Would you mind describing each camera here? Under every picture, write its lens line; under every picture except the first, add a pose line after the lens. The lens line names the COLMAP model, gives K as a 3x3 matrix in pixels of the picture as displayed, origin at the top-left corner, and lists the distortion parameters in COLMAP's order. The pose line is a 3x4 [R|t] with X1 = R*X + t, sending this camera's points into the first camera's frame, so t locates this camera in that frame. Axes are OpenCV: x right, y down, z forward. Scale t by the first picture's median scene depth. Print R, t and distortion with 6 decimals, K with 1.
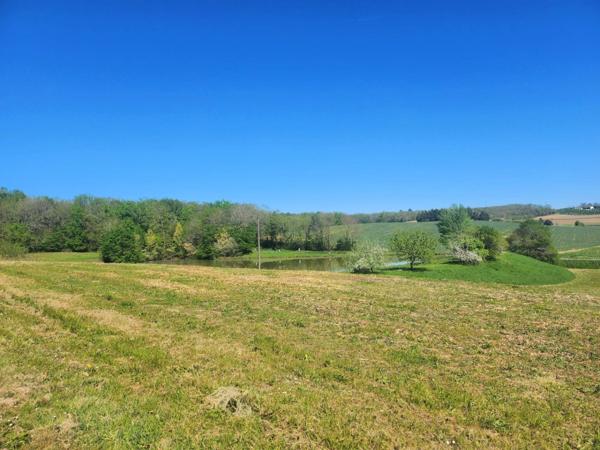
lens RADIAL K [[419.2, 0, 300.0], [0, 419.2, 225.0], [0, 0, 1]] dist [0.077910, -0.086372]
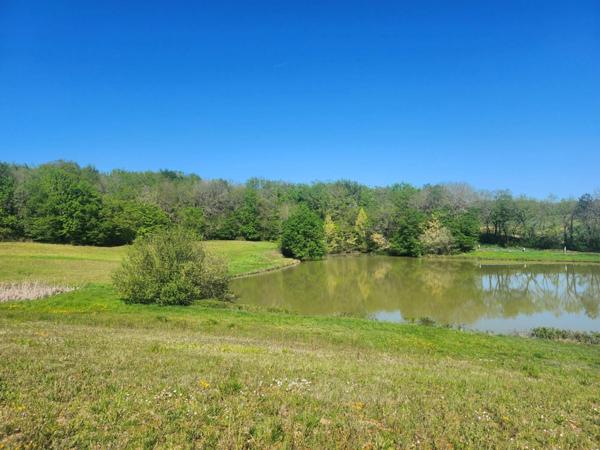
lens RADIAL K [[419.2, 0, 300.0], [0, 419.2, 225.0], [0, 0, 1]] dist [0.077910, -0.086372]
pose [[0.942891, 0.017618, -0.332636, -0.140529], [-0.010433, 0.999672, 0.023376, 0.009563], [0.332939, -0.018571, 0.942765, 0.217345]]
